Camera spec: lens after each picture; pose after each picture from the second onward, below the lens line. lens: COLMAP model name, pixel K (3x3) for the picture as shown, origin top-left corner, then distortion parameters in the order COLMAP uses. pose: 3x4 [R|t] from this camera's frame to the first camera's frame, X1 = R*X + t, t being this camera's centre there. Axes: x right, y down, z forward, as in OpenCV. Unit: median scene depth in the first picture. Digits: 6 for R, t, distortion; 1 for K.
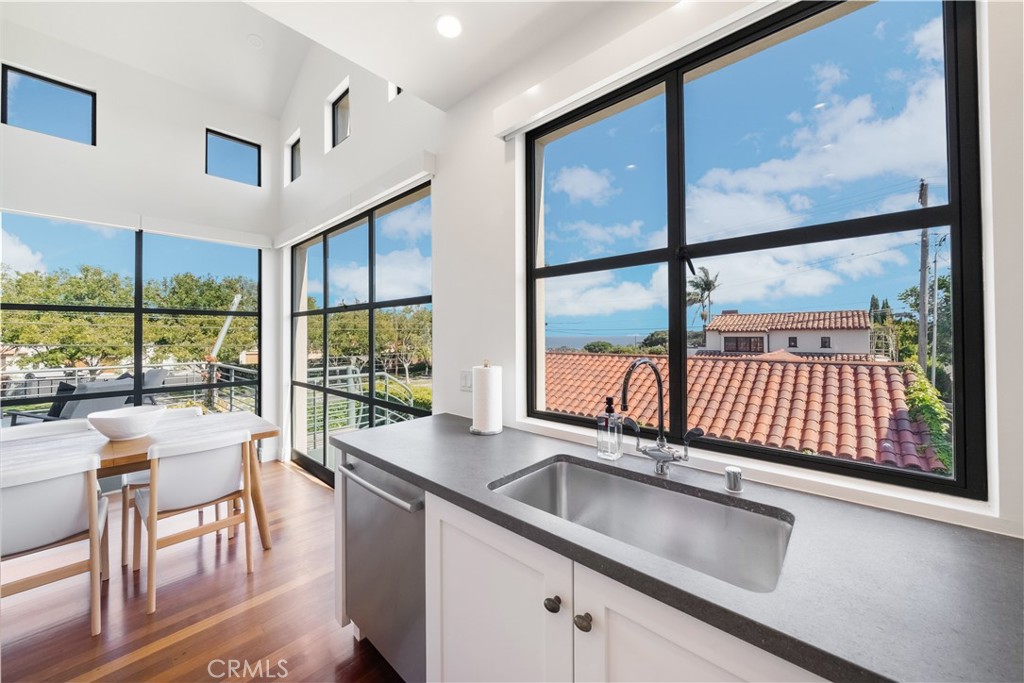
lens RADIAL K [[377.8, 0, 510.8], [0, 377.8, 343.8], [0, 0, 1]] dist [-0.000005, -0.000013]
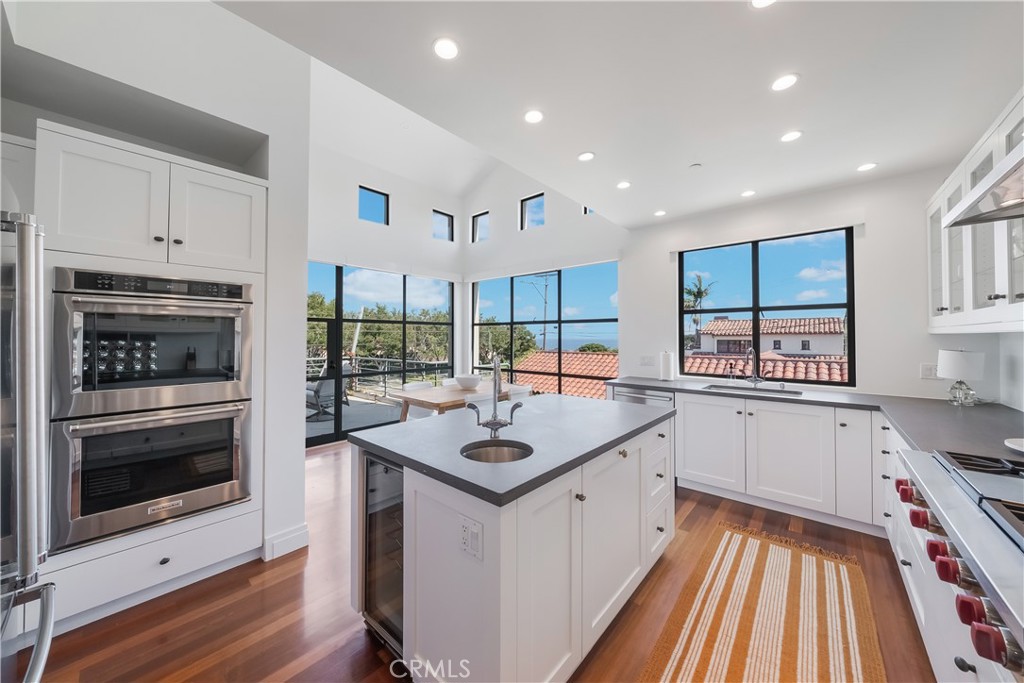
lens RADIAL K [[360.1, 0, 514.6], [0, 360.1, 344.9], [0, 0, 1]] dist [0.005916, -0.001172]
pose [[0.999821, 0.005150, 0.018232, -0.075161], [-0.005125, 0.999986, -0.001387, 0.001481], [-0.018239, 0.001294, 0.999833, -0.087028]]
